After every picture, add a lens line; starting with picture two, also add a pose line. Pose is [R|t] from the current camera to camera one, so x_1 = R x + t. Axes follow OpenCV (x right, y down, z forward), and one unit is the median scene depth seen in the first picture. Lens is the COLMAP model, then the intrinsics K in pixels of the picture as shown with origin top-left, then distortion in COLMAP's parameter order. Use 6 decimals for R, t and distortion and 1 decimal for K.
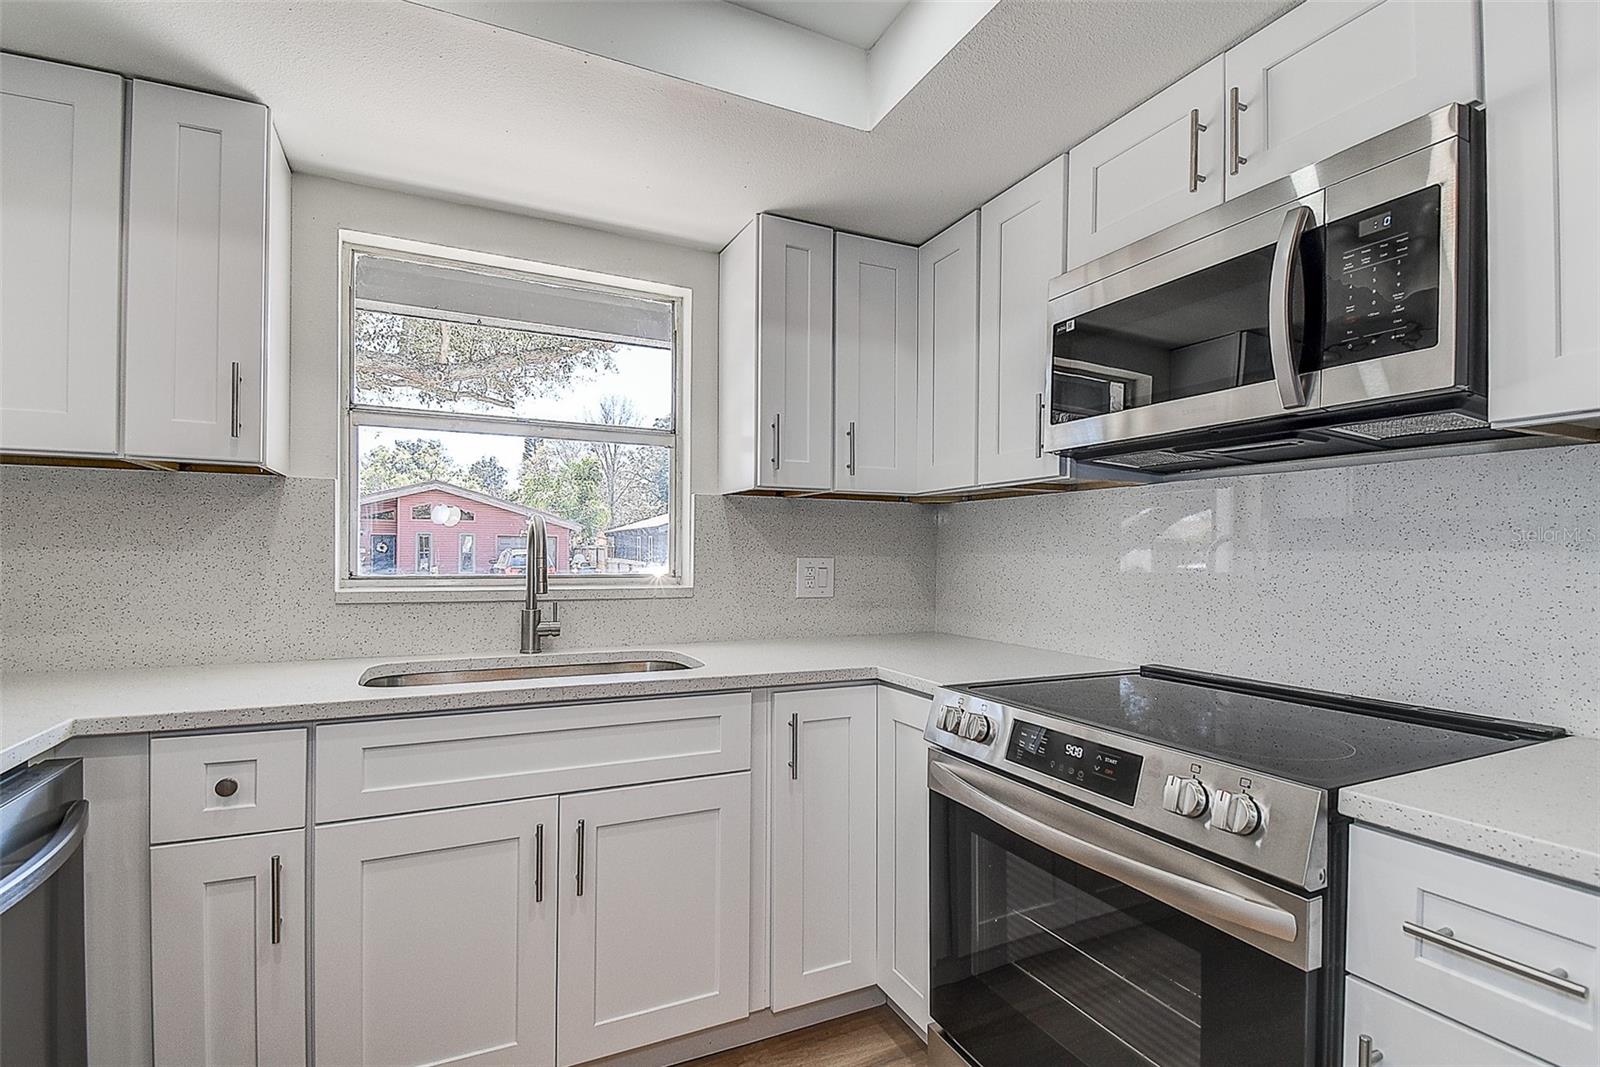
lens RADIAL K [[754.5, 0, 804.5], [0, 754.5, 556.2], [0, 0, 1]] dist [0.033563, -0.027411]
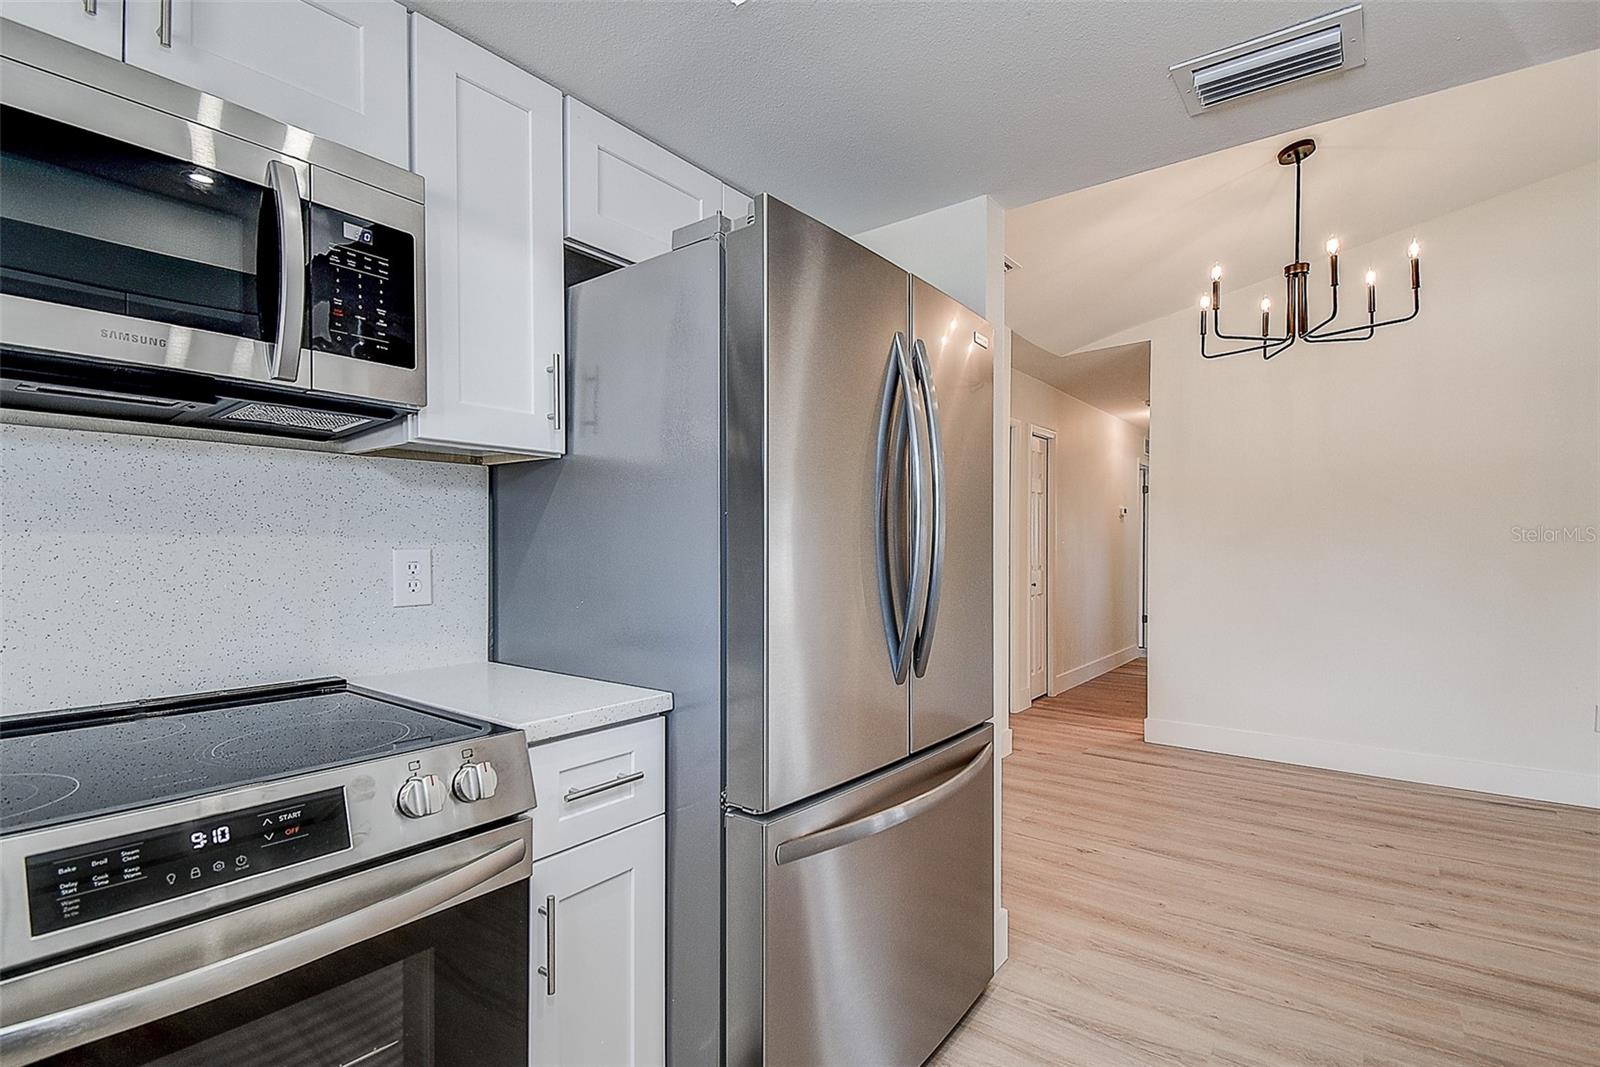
lens RADIAL K [[754.5, 0, 804.5], [0, 754.5, 556.2], [0, 0, 1]] dist [0.033563, -0.027411]
pose [[-0.463275, -0.018298, 0.886026, -0.659210], [-0.004649, 0.999823, 0.018217, -0.001027], [-0.886202, 0.004320, -0.463278, 1.211421]]
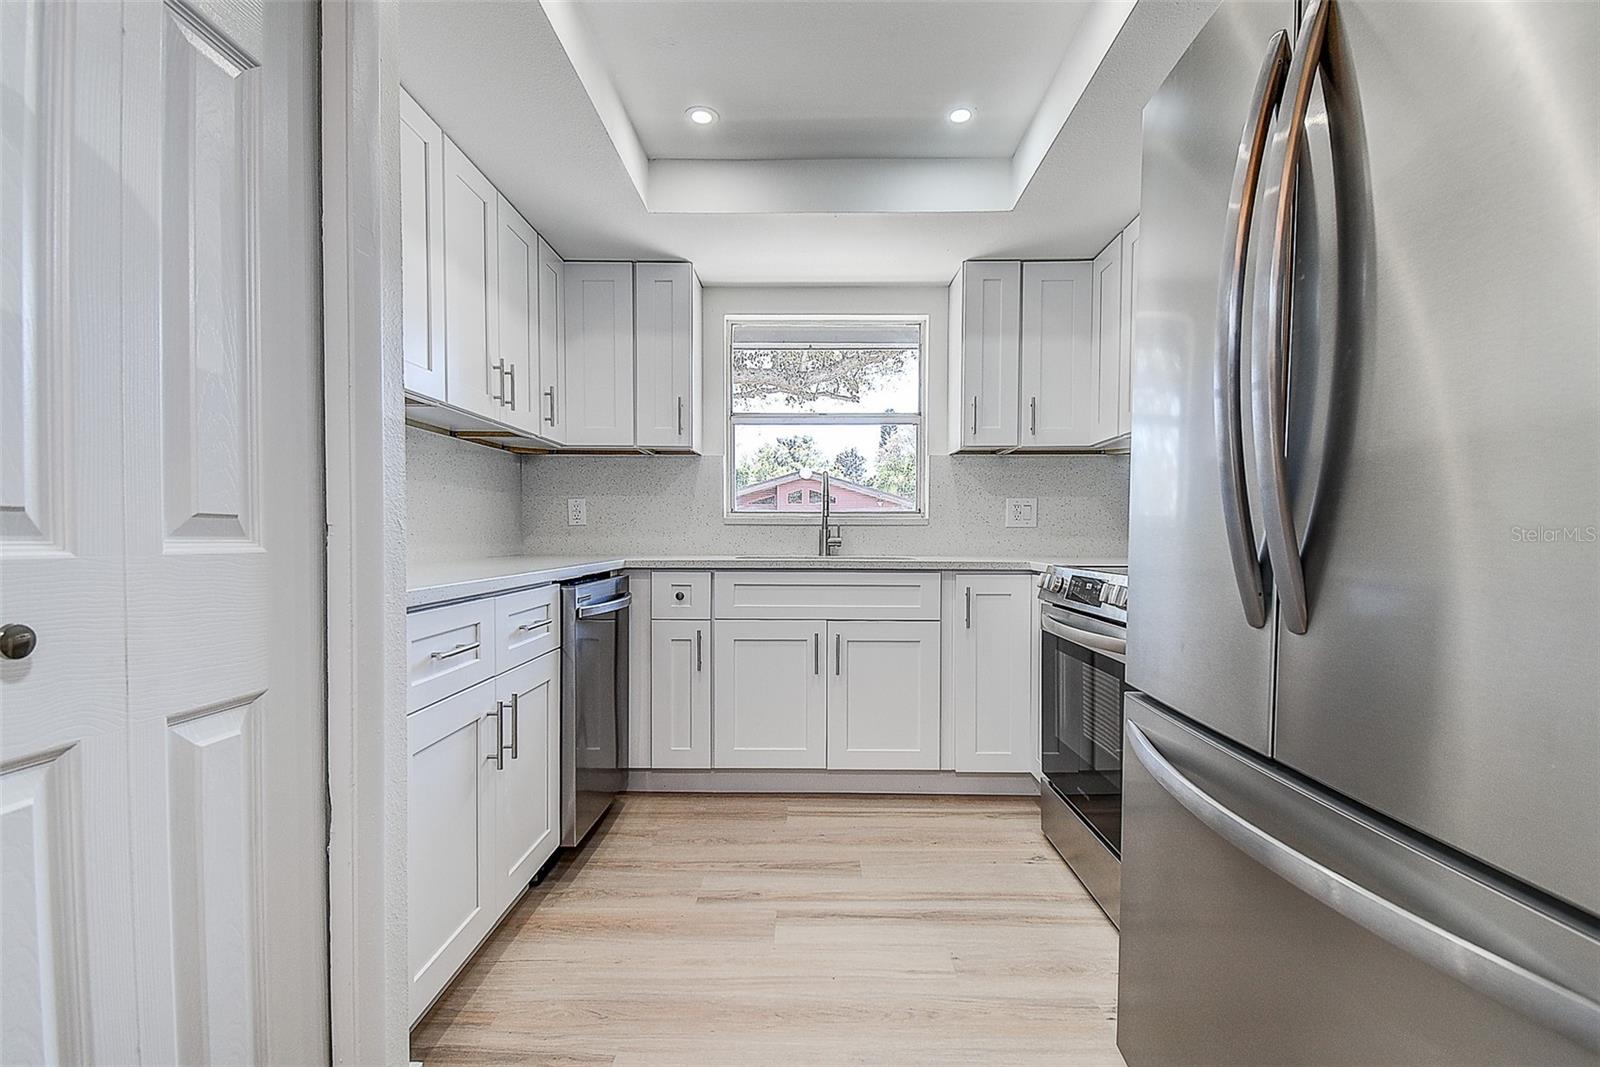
lens RADIAL K [[754.5, 0, 804.5], [0, 754.5, 556.2], [0, 0, 1]] dist [0.033563, -0.027411]
pose [[0.896632, 0.006433, -0.442730, 0.320934], [0.003571, 0.999757, 0.021759, 0.090774], [0.442762, -0.021091, 0.896391, -0.482273]]
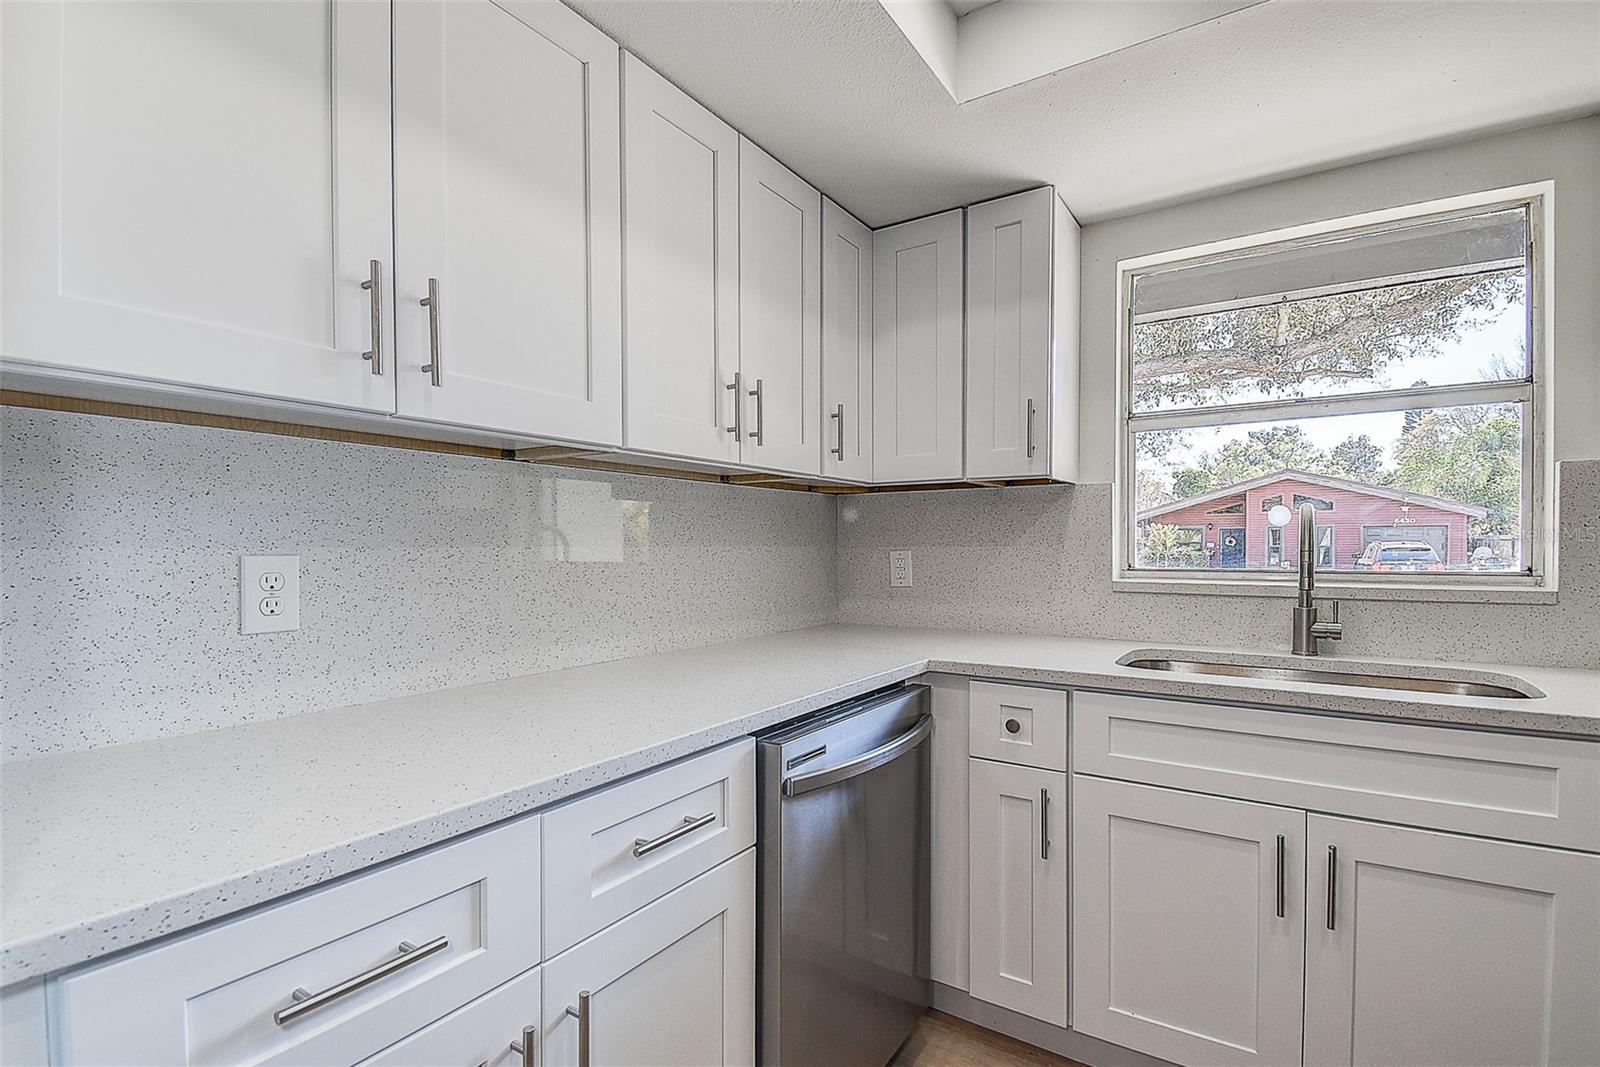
lens RADIAL K [[754.5, 0, 804.5], [0, 754.5, 556.2], [0, 0, 1]] dist [0.033563, -0.027411]
pose [[0.519702, 0.002104, -0.854345, 0.107609], [0.004323, 0.999978, 0.005093, 0.001447], [0.854337, -0.006340, 0.519681, 0.009507]]
